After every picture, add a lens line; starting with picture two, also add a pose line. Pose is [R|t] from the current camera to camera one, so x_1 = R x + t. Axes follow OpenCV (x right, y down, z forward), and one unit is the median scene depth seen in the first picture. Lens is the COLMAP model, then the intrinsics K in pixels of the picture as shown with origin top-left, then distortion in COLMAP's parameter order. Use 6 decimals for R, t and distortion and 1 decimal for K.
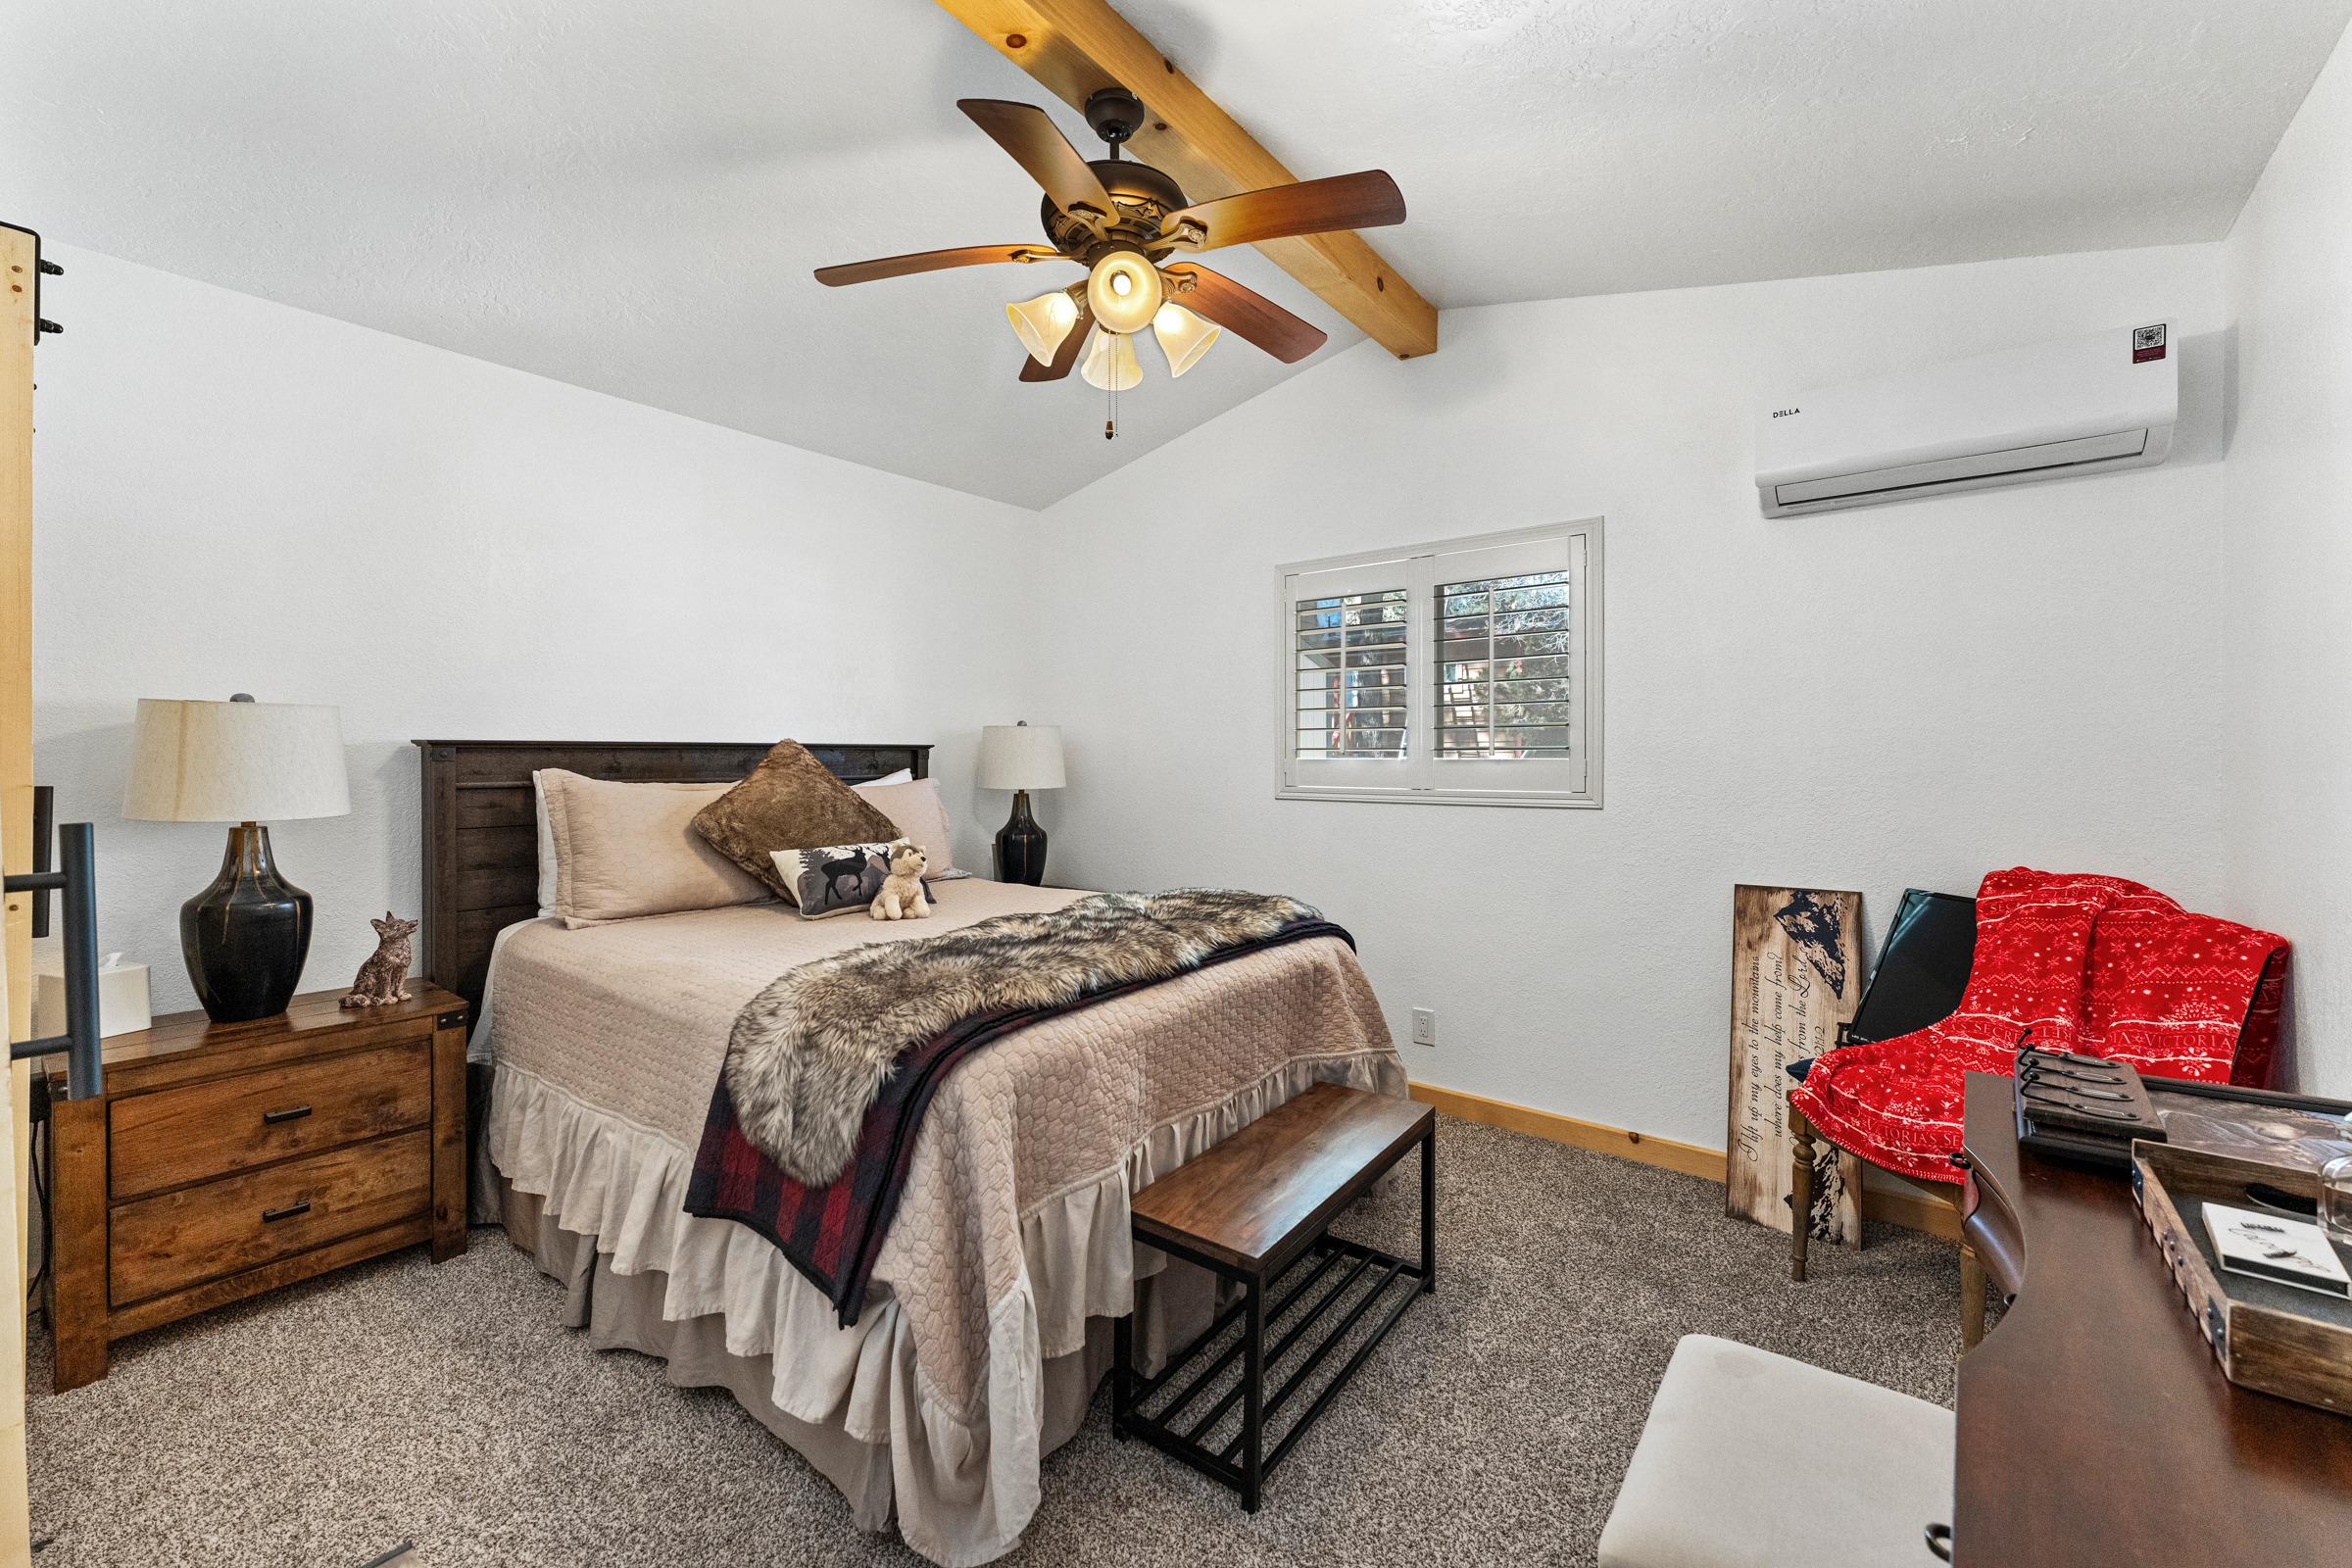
lens RADIAL K [[963.6, 0, 1178.1], [0, 963.6, 739.7], [0, 0, 1]] dist [-0.000655, -0.000033]
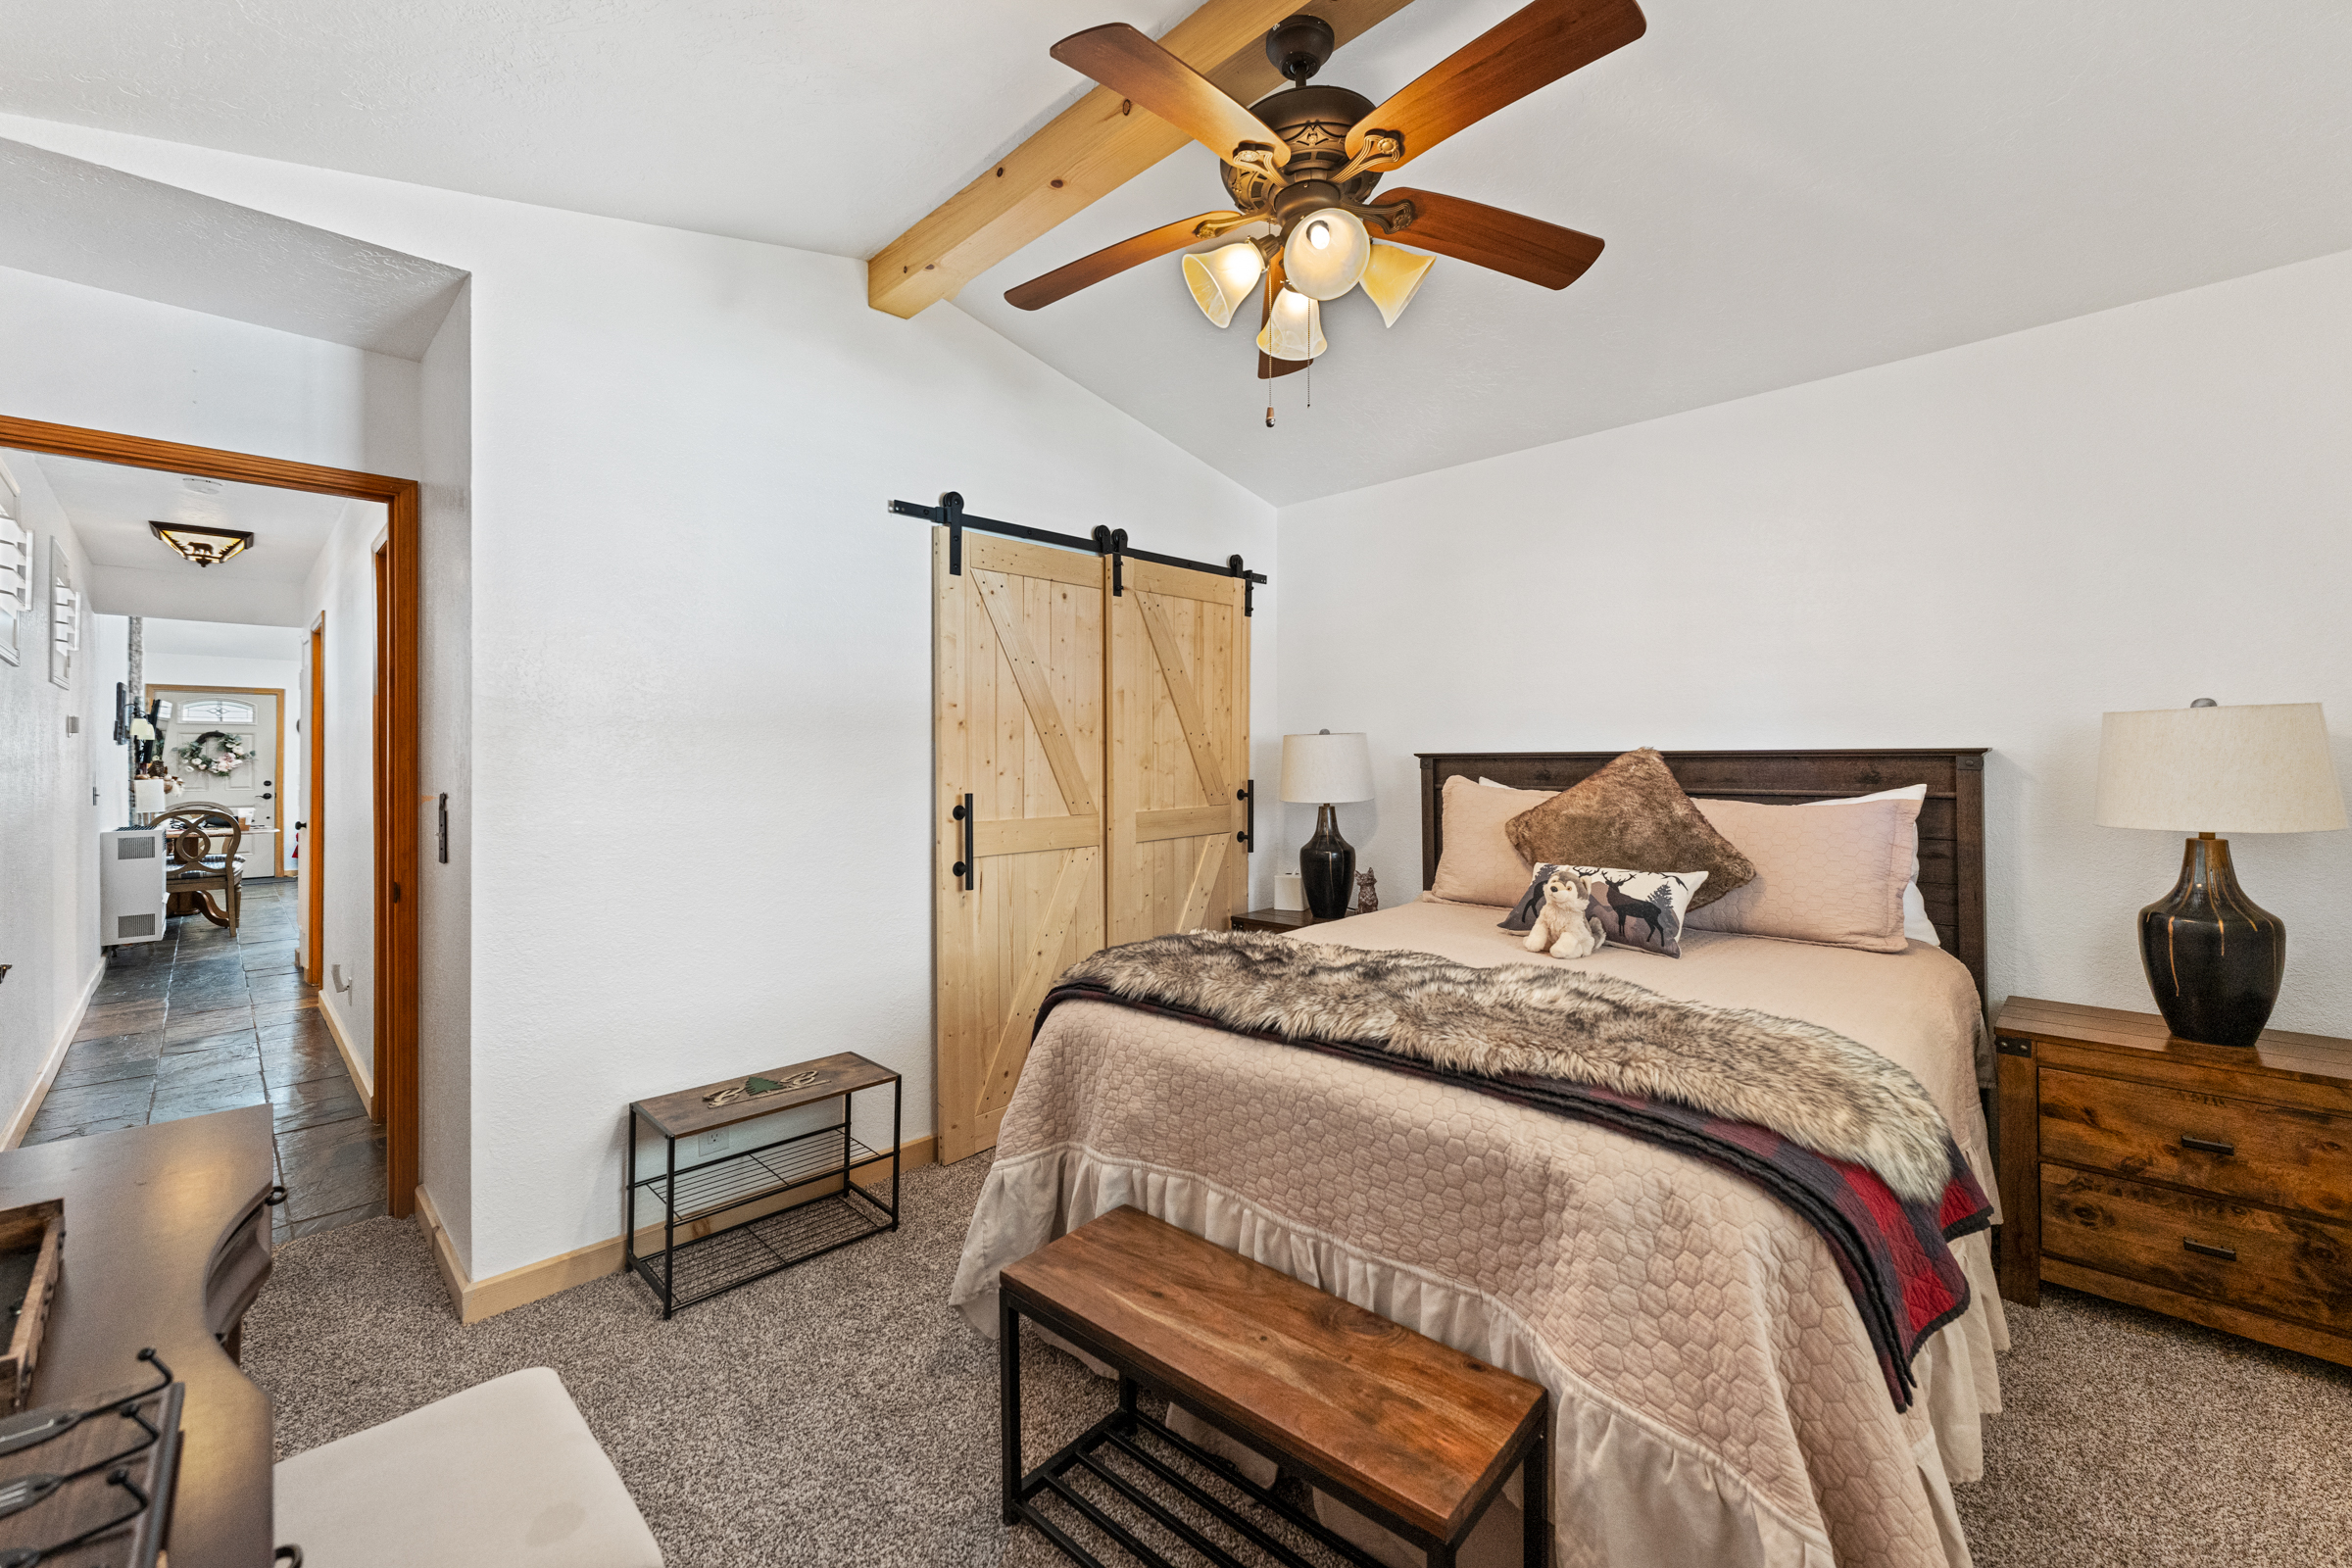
lens RADIAL K [[942.5, 0, 1177.9], [0, 942.5, 766.3], [0, 0, 1]] dist [0.000465, 0.000281]
pose [[-0.107376, 0.002217, -0.994216, 0.589808], [0.018020, 0.999838, 0.000283, 0.011190], [0.994055, -0.017885, -0.107399, 0.751806]]
